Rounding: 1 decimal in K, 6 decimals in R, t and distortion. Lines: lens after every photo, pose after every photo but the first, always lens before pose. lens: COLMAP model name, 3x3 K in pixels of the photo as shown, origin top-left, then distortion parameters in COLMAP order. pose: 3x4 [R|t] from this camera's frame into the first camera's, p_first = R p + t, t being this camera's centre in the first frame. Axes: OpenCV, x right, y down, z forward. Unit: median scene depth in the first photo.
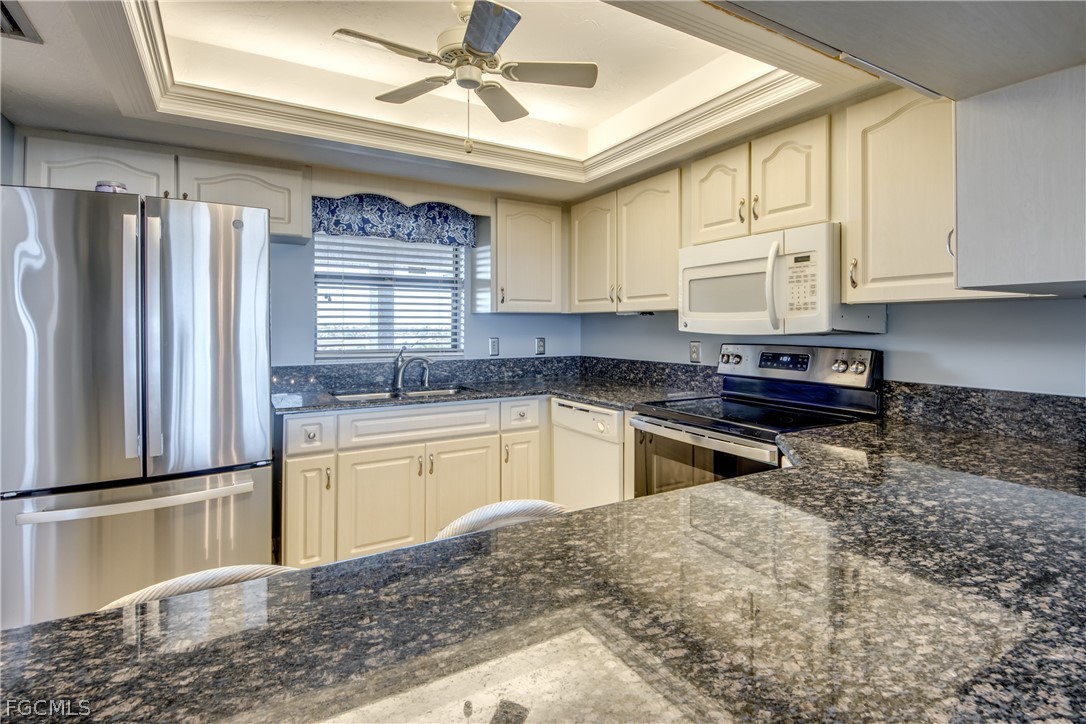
lens RADIAL K [[530.7, 0, 570.1], [0, 530.7, 327.2], [0, 0, 1]] dist [-0.004675, -0.000405]
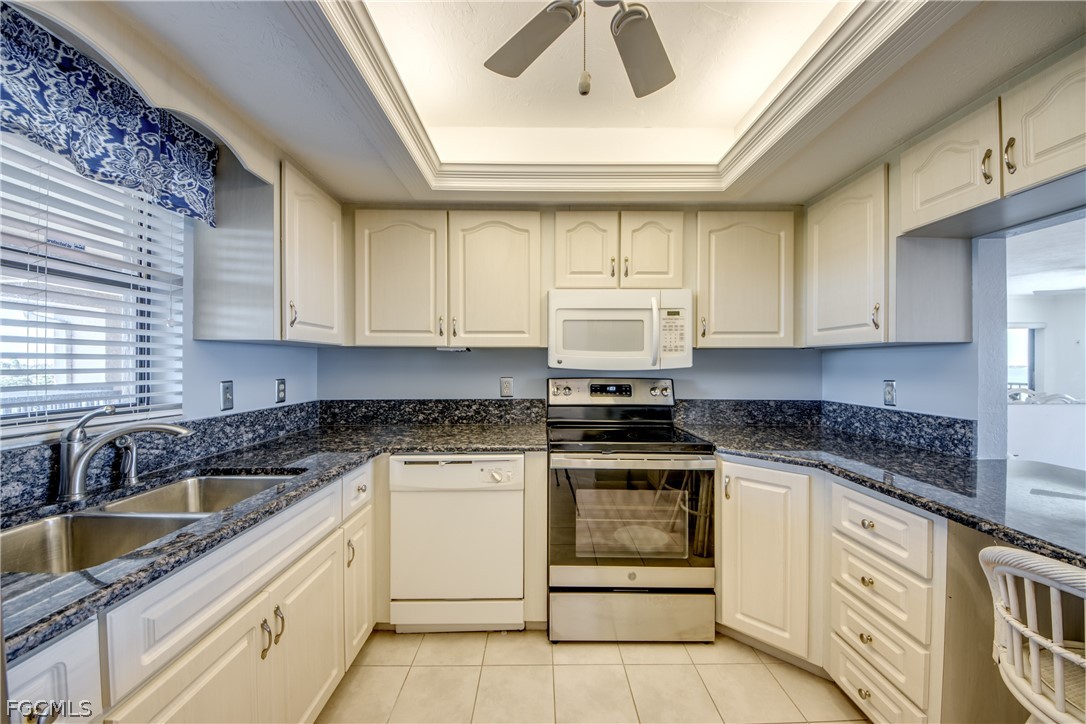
lens RADIAL K [[418.5, 0, 534.8], [0, 418.5, 364.1], [0, 0, 1]] dist [0.028251, -0.017652]
pose [[0.511943, -0.001116, 0.859019, -0.446017], [-0.000645, 0.999998, 0.001684, -0.000750], [-0.859019, -0.001416, 0.511941, 0.513040]]
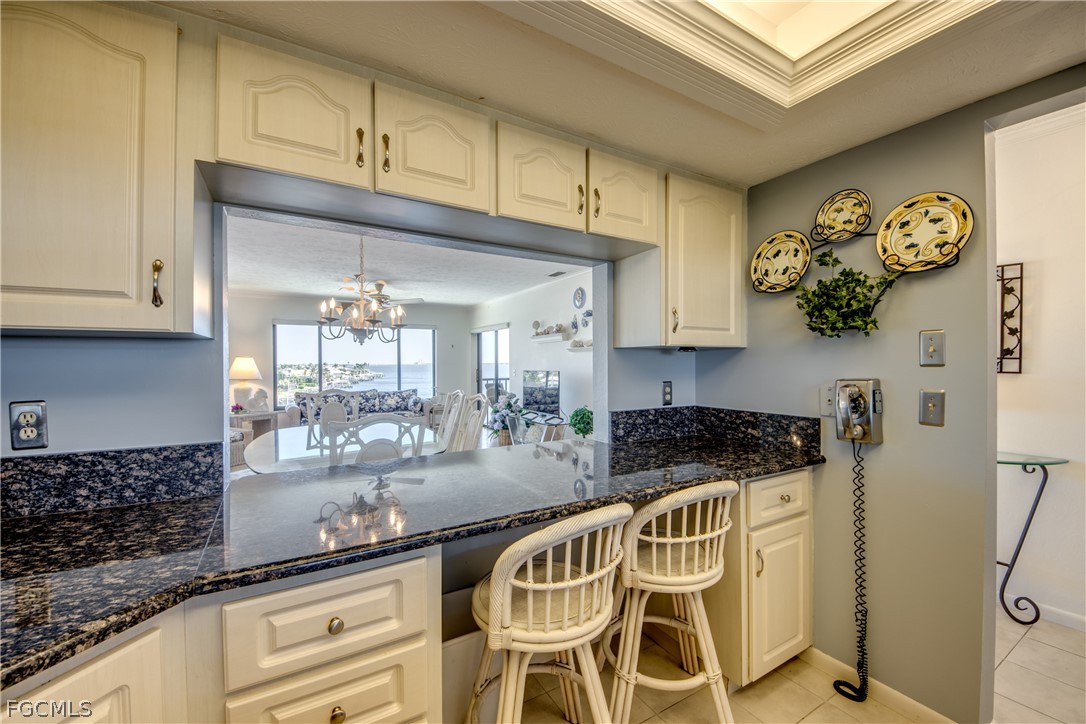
lens RADIAL K [[435.1, 0, 551.8], [0, 435.1, 364.4], [0, 0, 1]] dist [-0.009470, -0.001602]
pose [[-0.999657, 0.004772, -0.025734, 0.008862], [0.004657, 0.999979, 0.004527, -0.004445], [0.025755, 0.004405, -0.999659, 0.744666]]
